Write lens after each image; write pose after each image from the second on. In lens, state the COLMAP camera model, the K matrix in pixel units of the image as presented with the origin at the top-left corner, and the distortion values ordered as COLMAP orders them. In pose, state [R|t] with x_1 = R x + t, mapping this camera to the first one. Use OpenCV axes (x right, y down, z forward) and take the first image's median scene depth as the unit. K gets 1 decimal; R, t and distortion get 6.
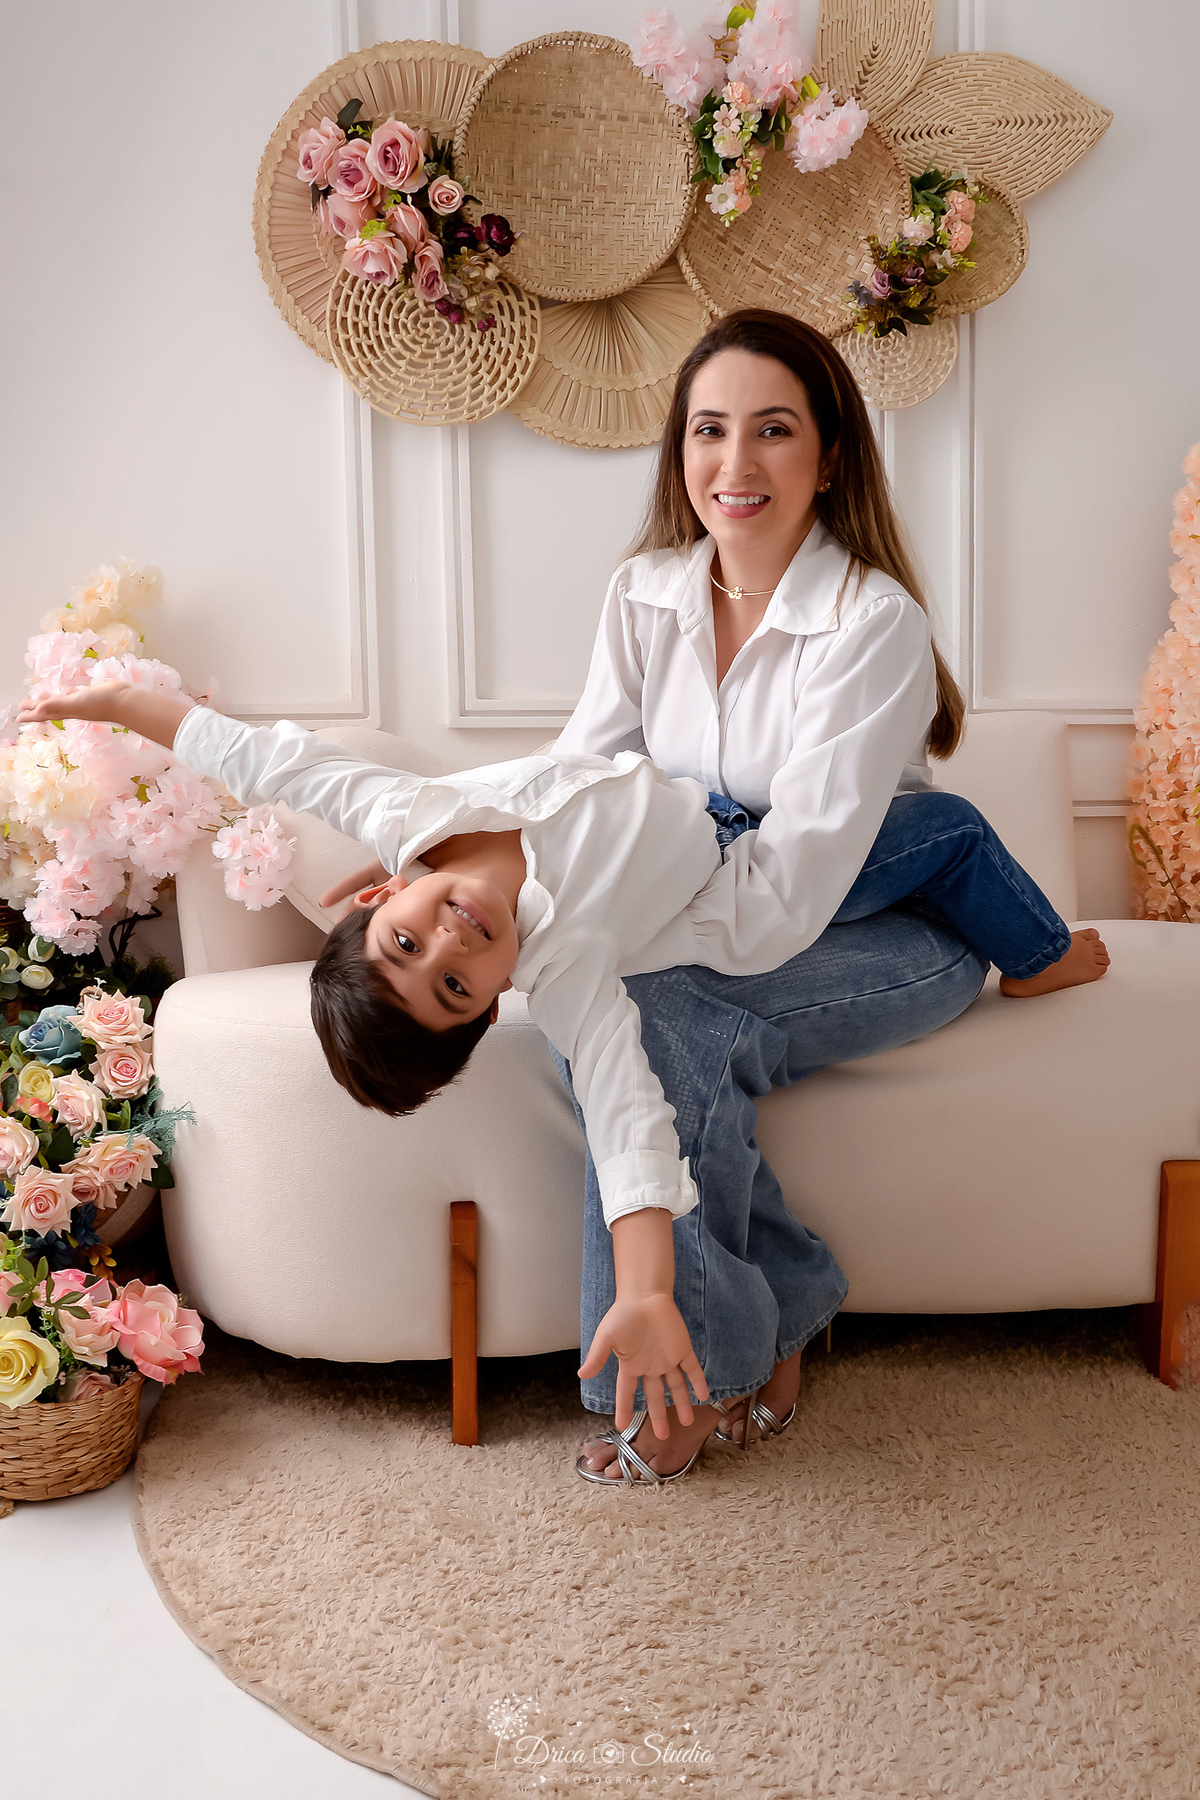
lens RADIAL K [[1545.9, 0, 575.0], [0, 1545.9, 875.3], [0, 0, 1]] dist [-0.085428, 0.113580]
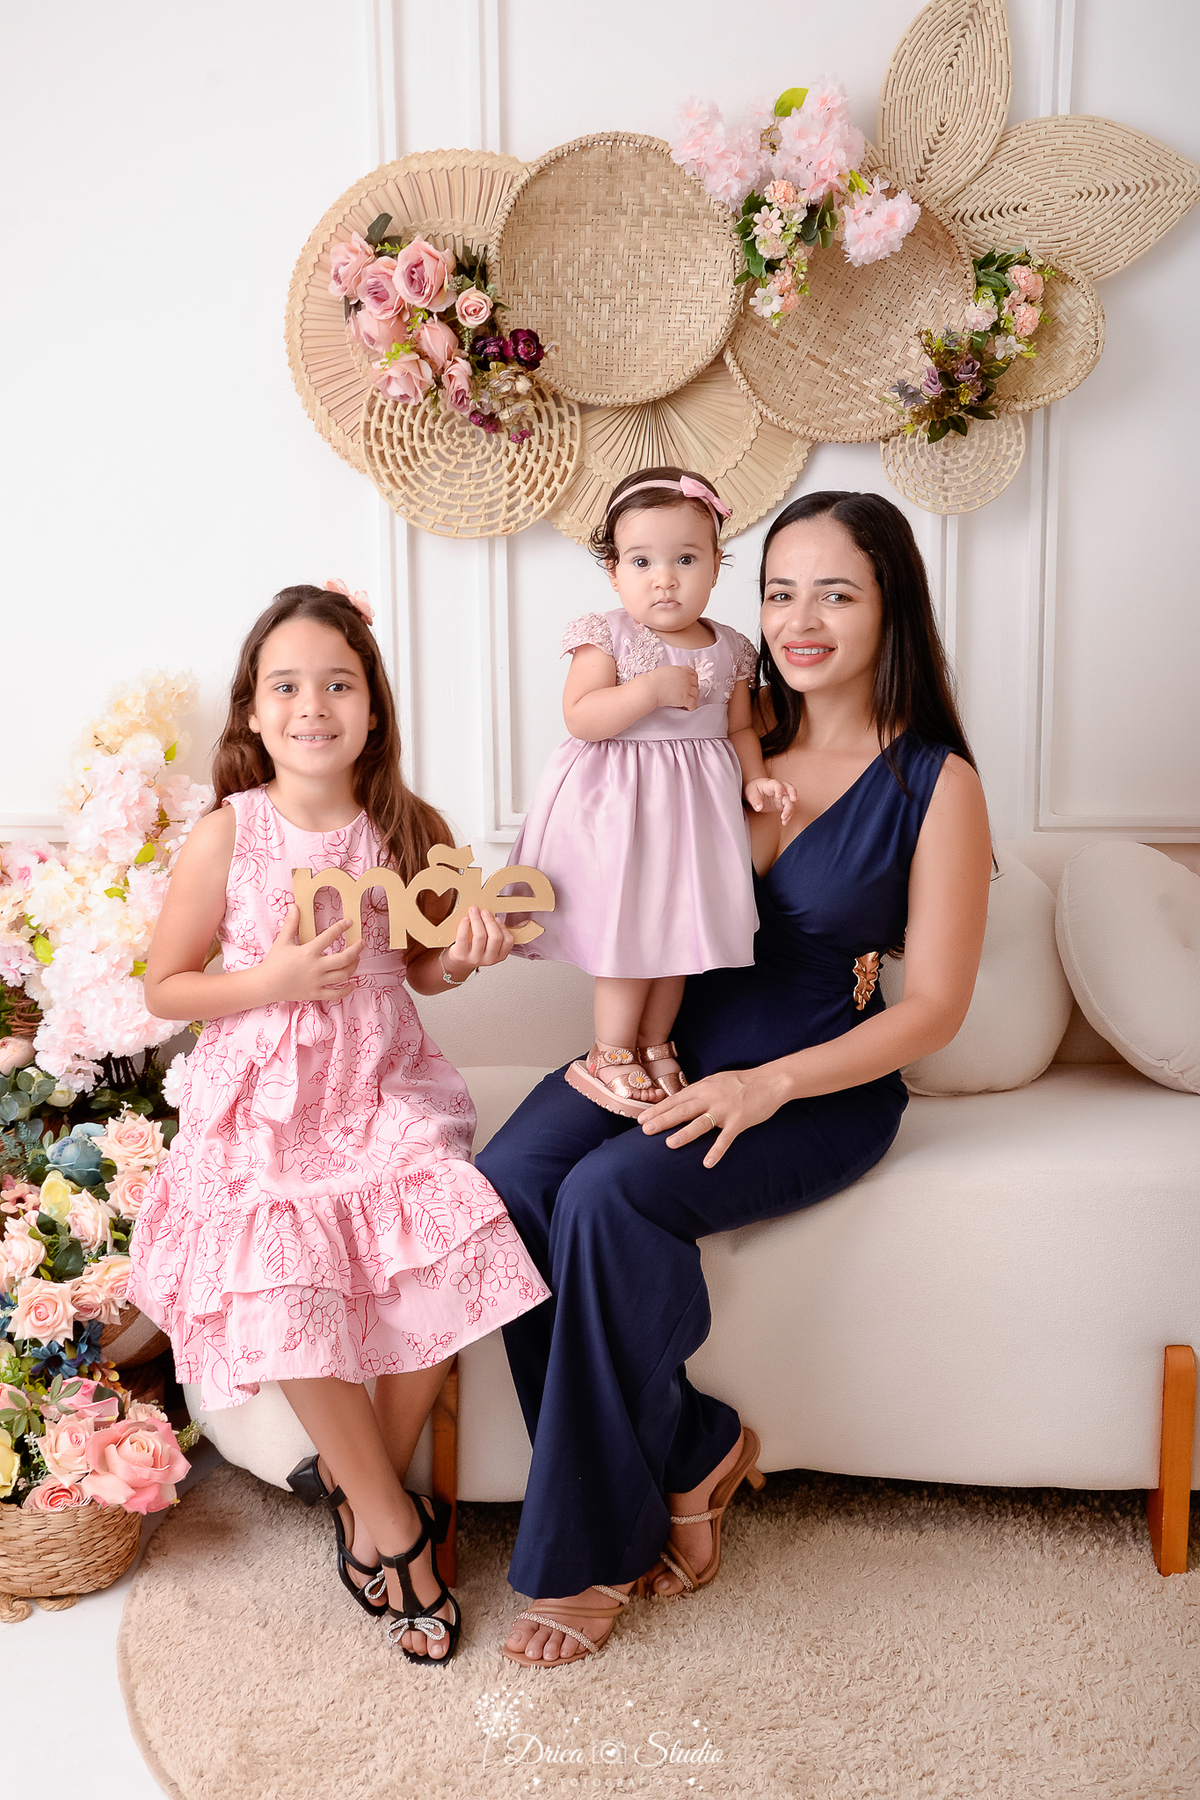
lens RADIAL K [[1864.9, 0, 580.1], [0, 1864.9, 902.1], [0, 0, 1]] dist [0.038354, 0.000000]
pose [[0.992047, 0.023092, -0.123734, 0.133644], [-0.020985, 0.999612, 0.018302, -0.084335], [0.124108, -0.015560, 0.992147, -0.183599]]
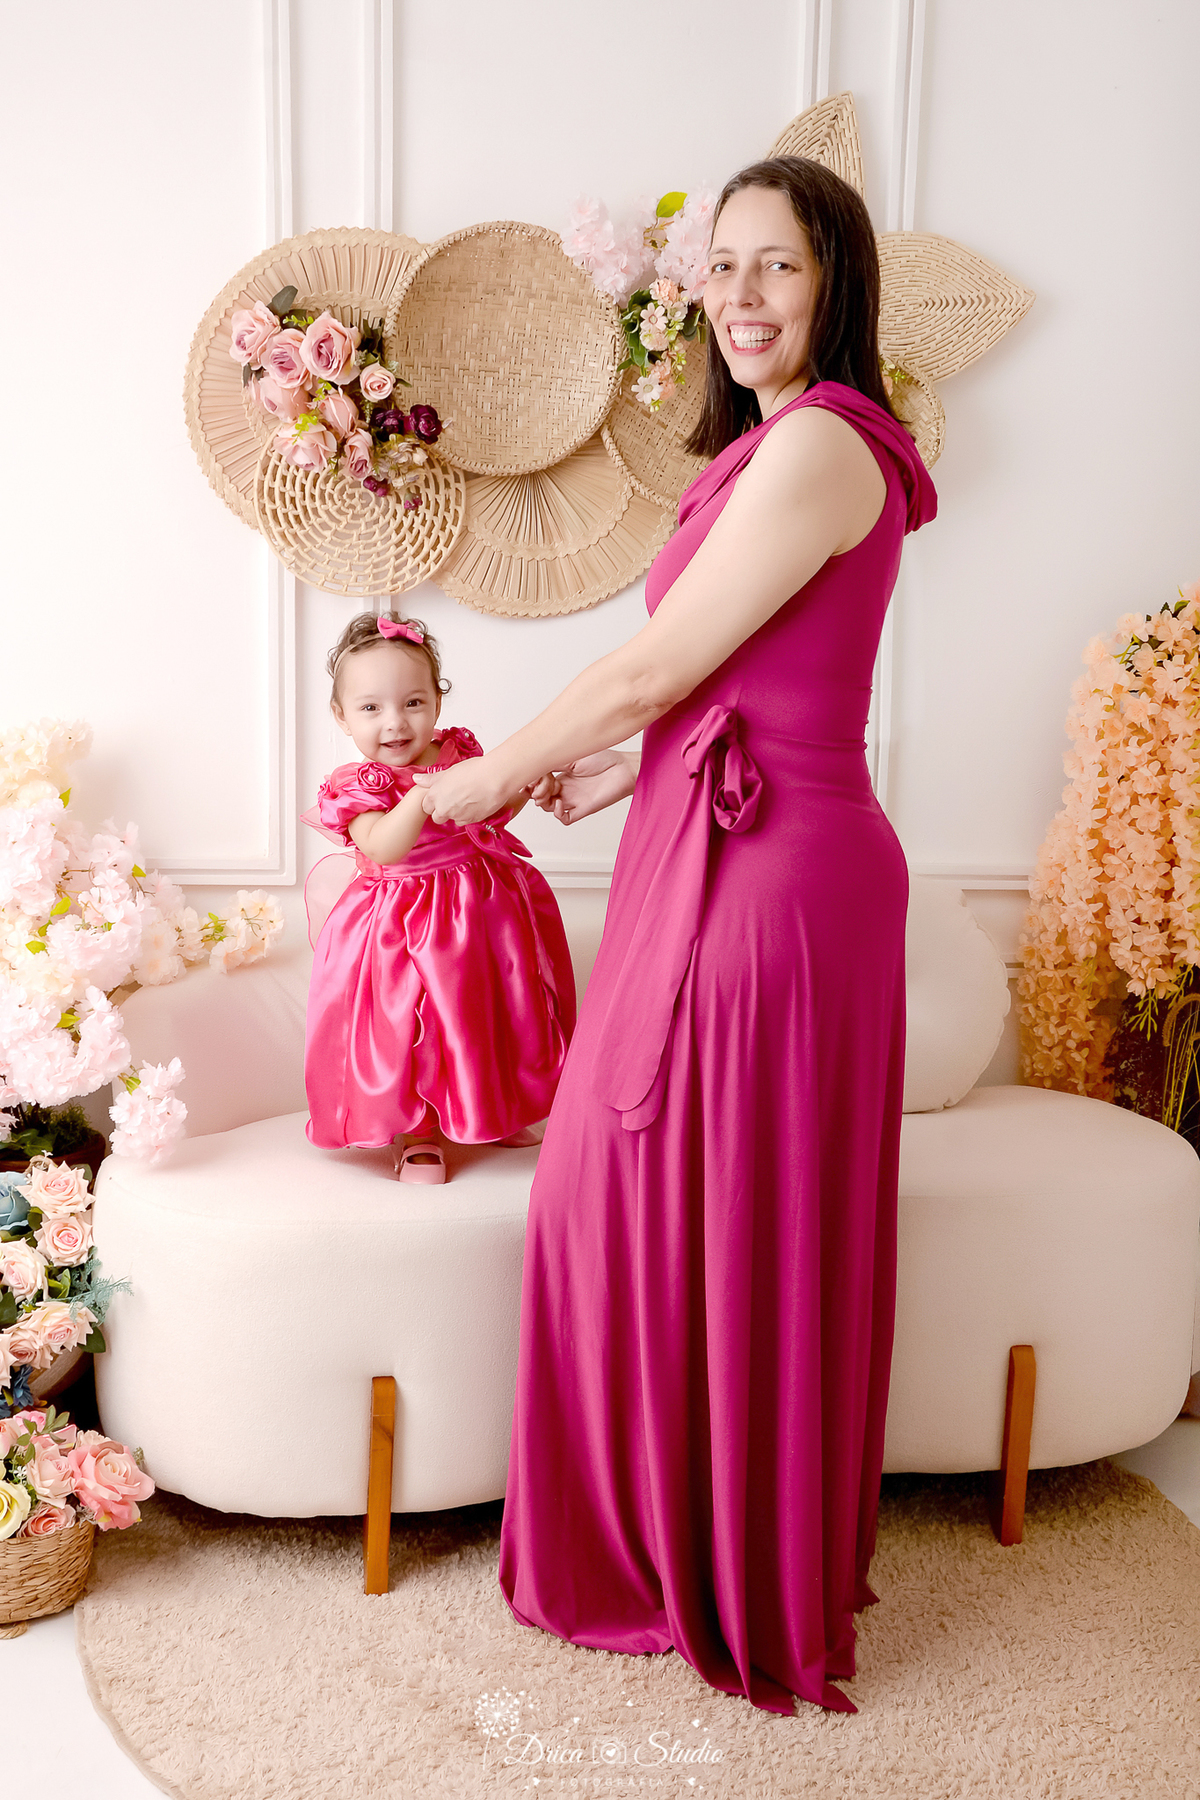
lens RADIAL K [[1958.8, 0, 587.2], [0, 1958.8, 916.5], [0, 0, 1]] dist [0.029108, 0.000000]
pose [[0.997562, 0.029525, 0.063238, -0.015726], [-0.032526, 0.998367, 0.046958, -0.147739], [-0.061748, -0.048900, 0.996893, -0.326314]]
